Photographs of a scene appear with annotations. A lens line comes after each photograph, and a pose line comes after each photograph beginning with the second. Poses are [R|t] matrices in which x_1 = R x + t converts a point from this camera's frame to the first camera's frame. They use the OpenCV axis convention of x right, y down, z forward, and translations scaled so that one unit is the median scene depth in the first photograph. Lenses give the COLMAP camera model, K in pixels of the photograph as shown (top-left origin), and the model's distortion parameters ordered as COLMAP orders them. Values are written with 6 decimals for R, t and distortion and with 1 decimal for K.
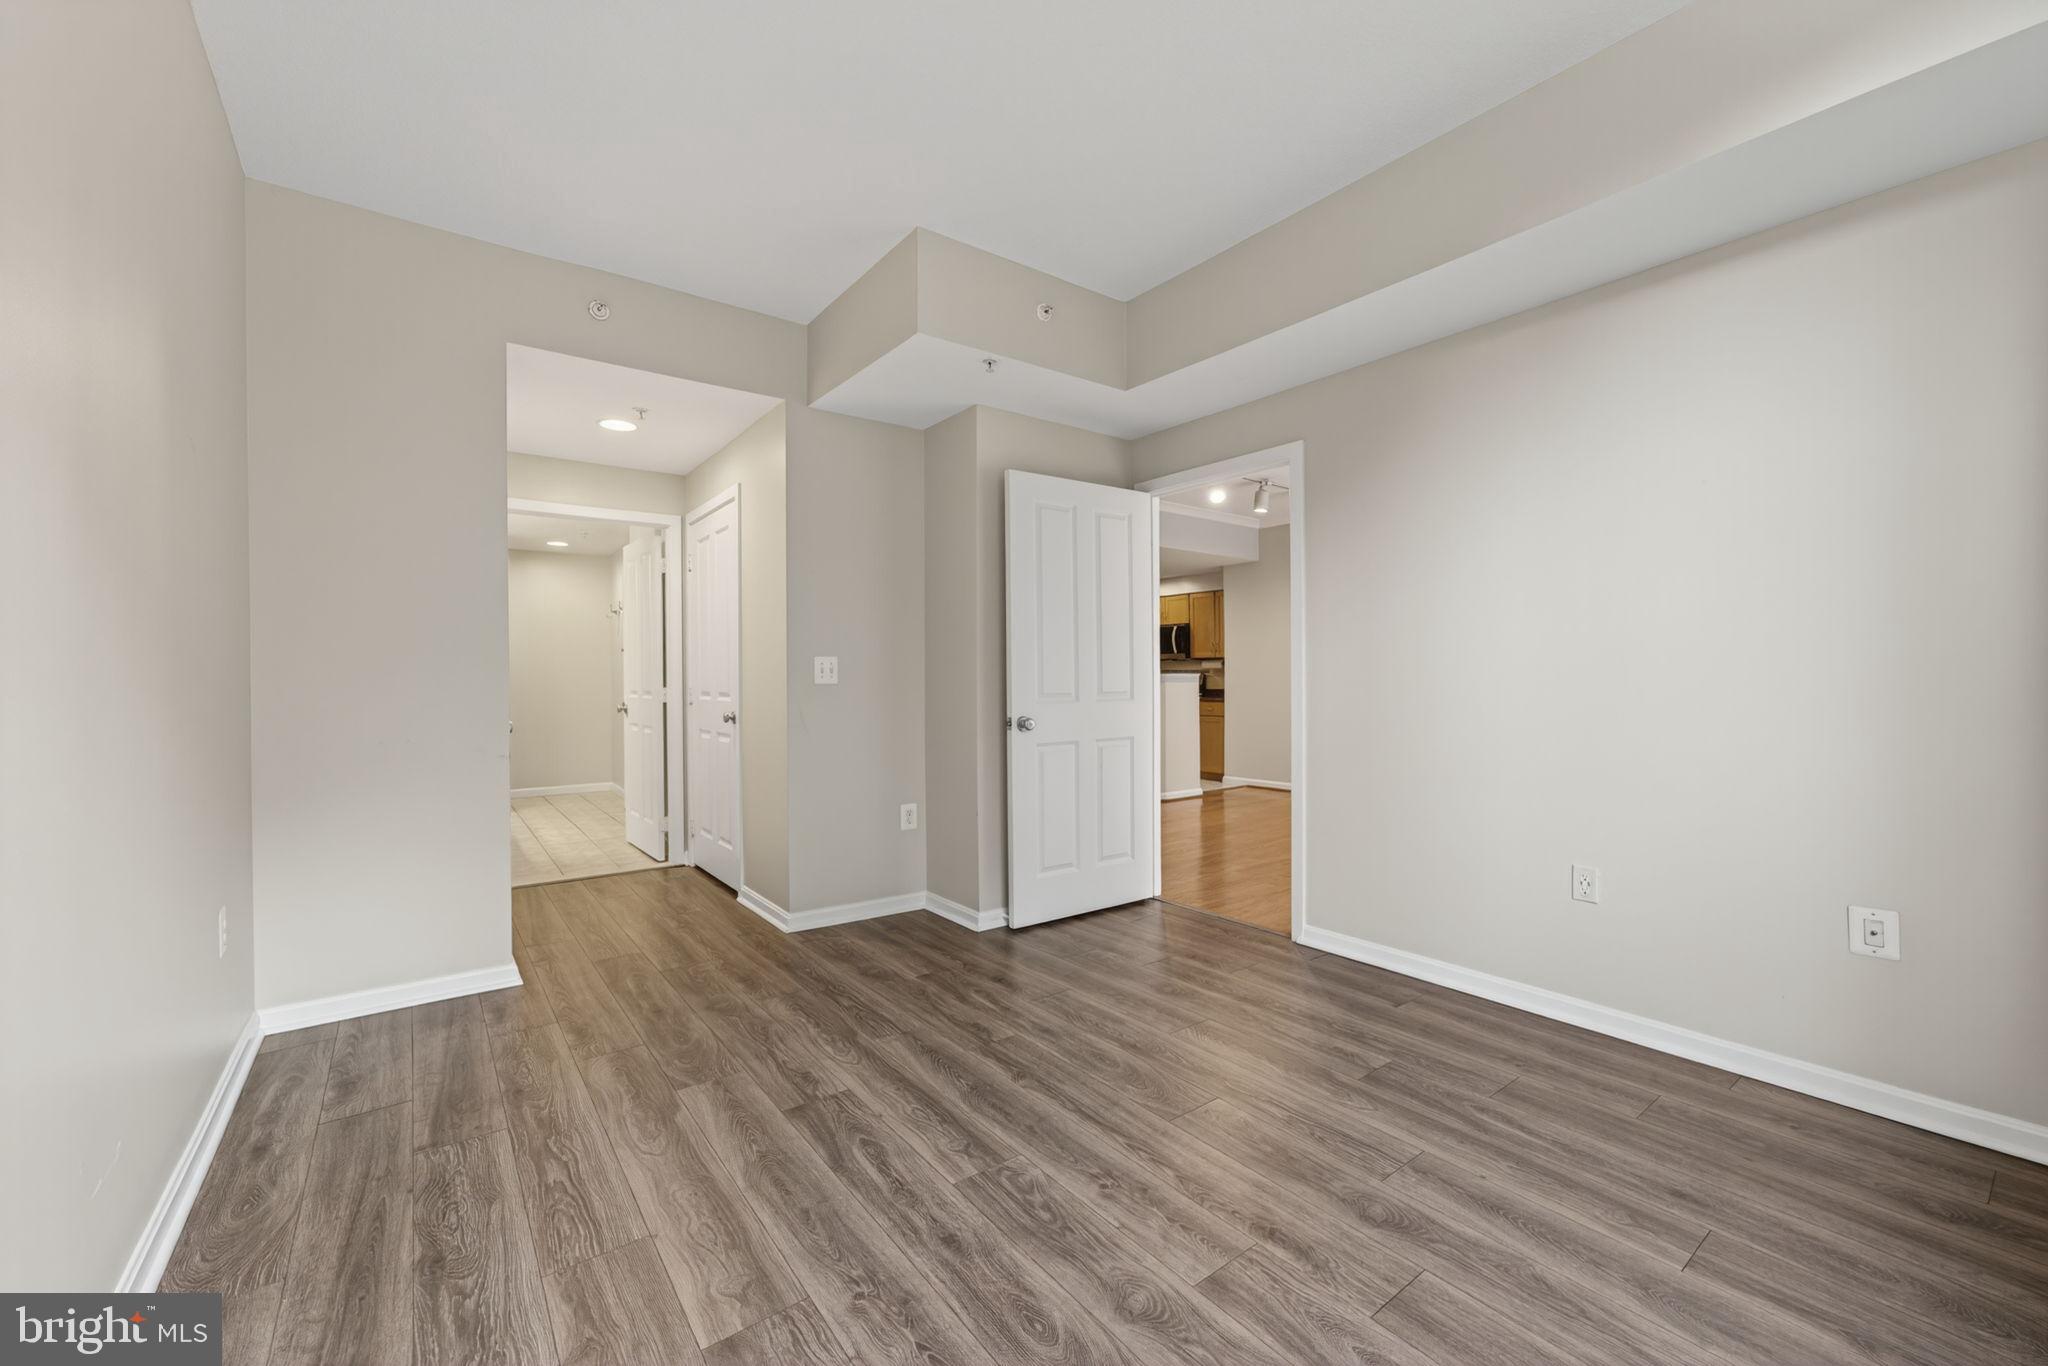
lens RADIAL K [[818.9, 0, 1038.0], [0, 818.9, 691.4], [0, 0, 1]] dist [0.004238, 0.003259]
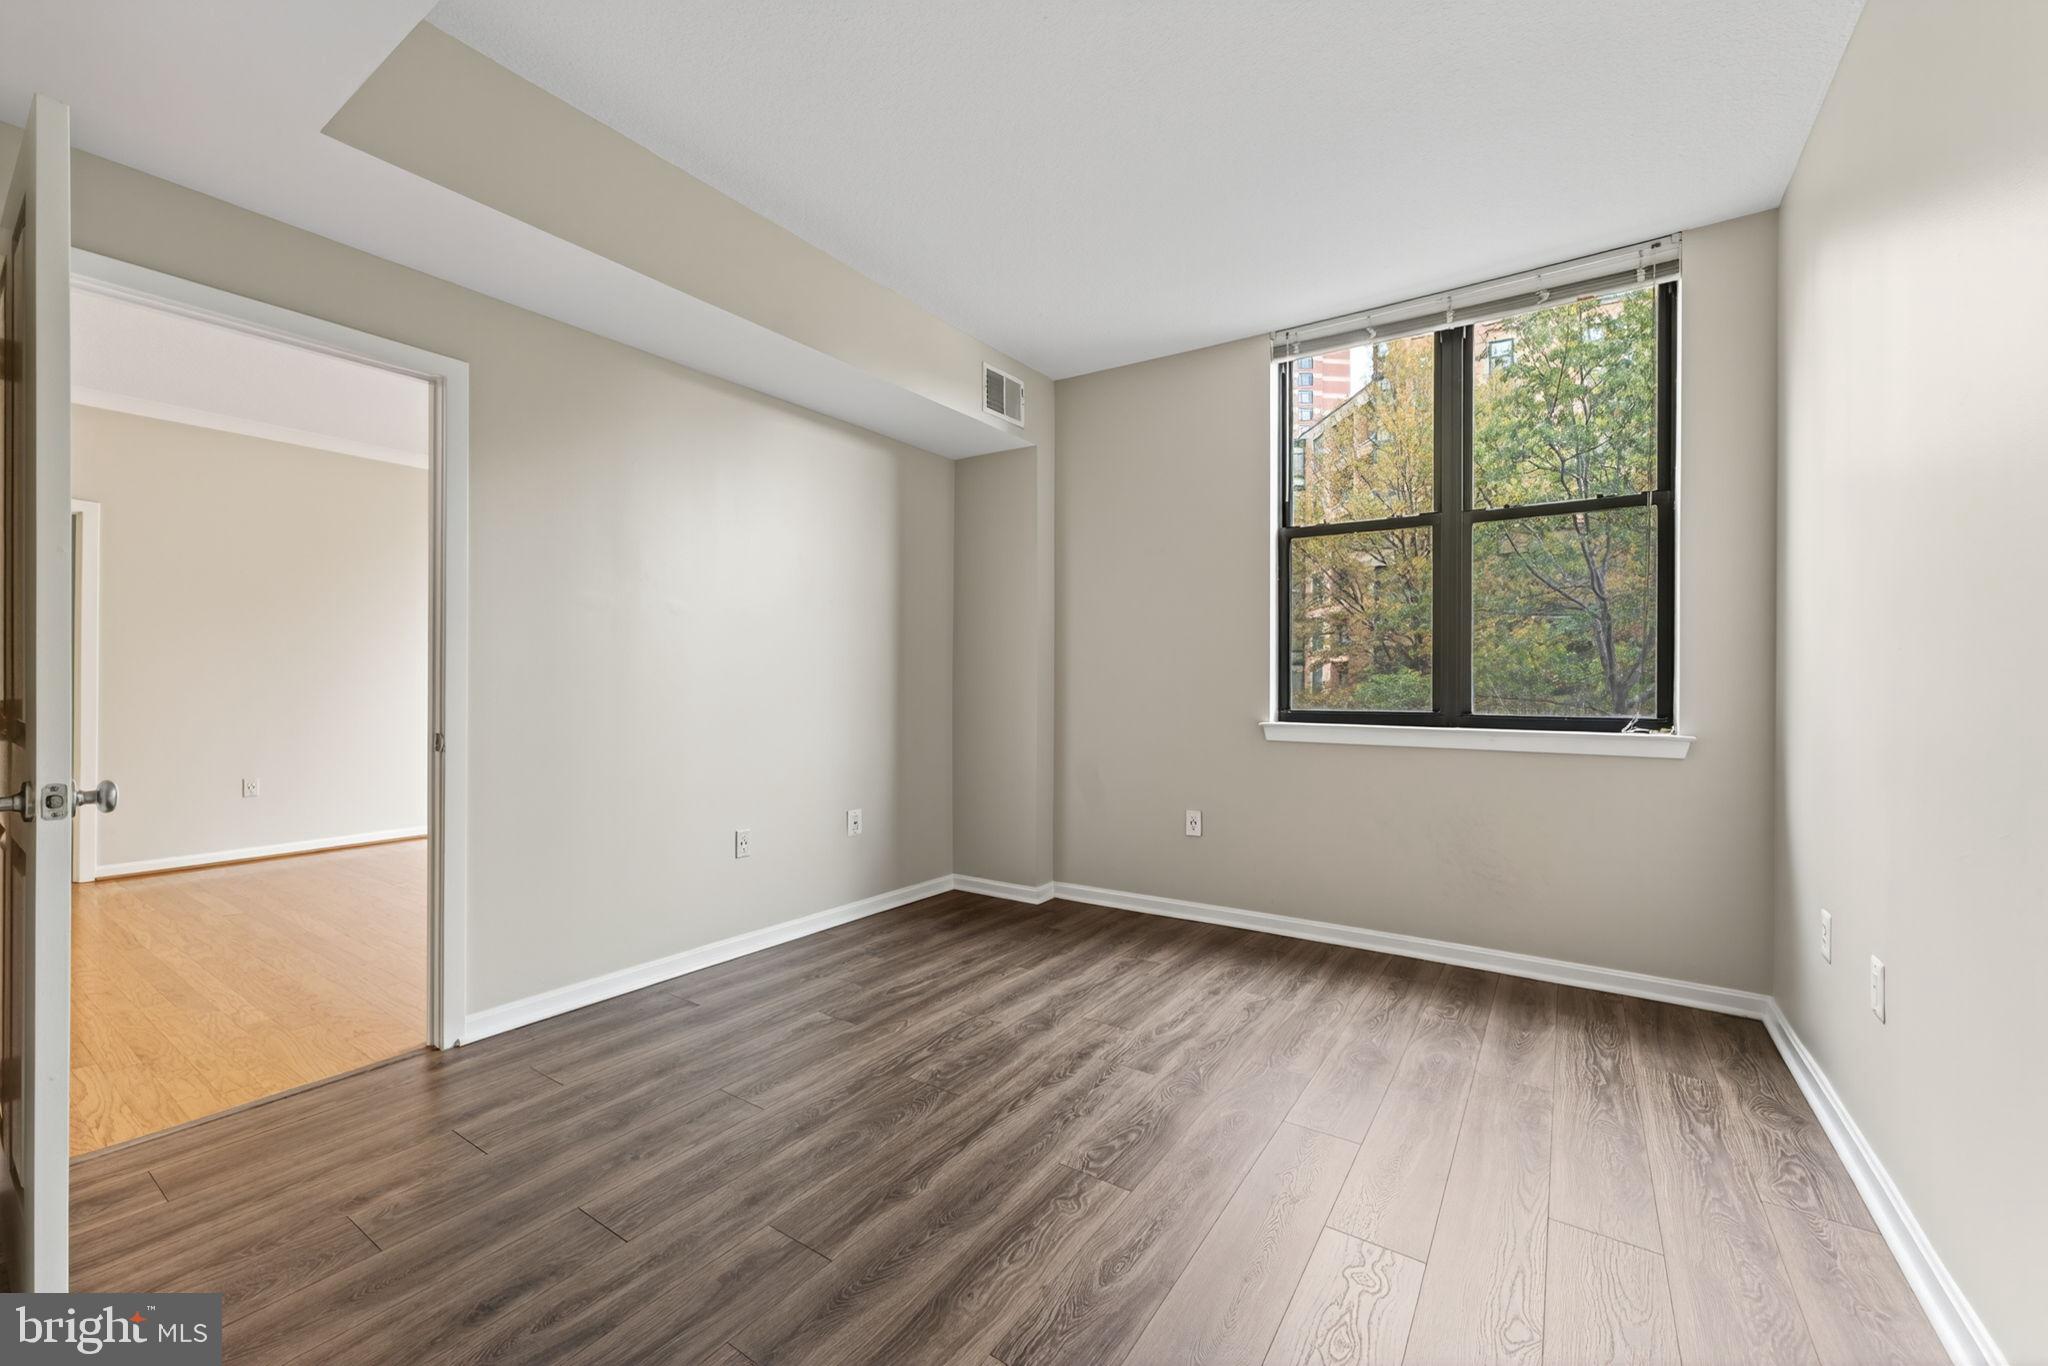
lens RADIAL K [[818.9, 0, 1025.6], [0, 818.9, 683.8], [0, 0, 1]] dist [0.004238, 0.003259]
pose [[-0.318735, 0.011885, 0.947769, -0.869403], [0.010022, 0.999908, -0.009169, 0.001077], [-0.947791, 0.006576, -0.318825, 1.240411]]
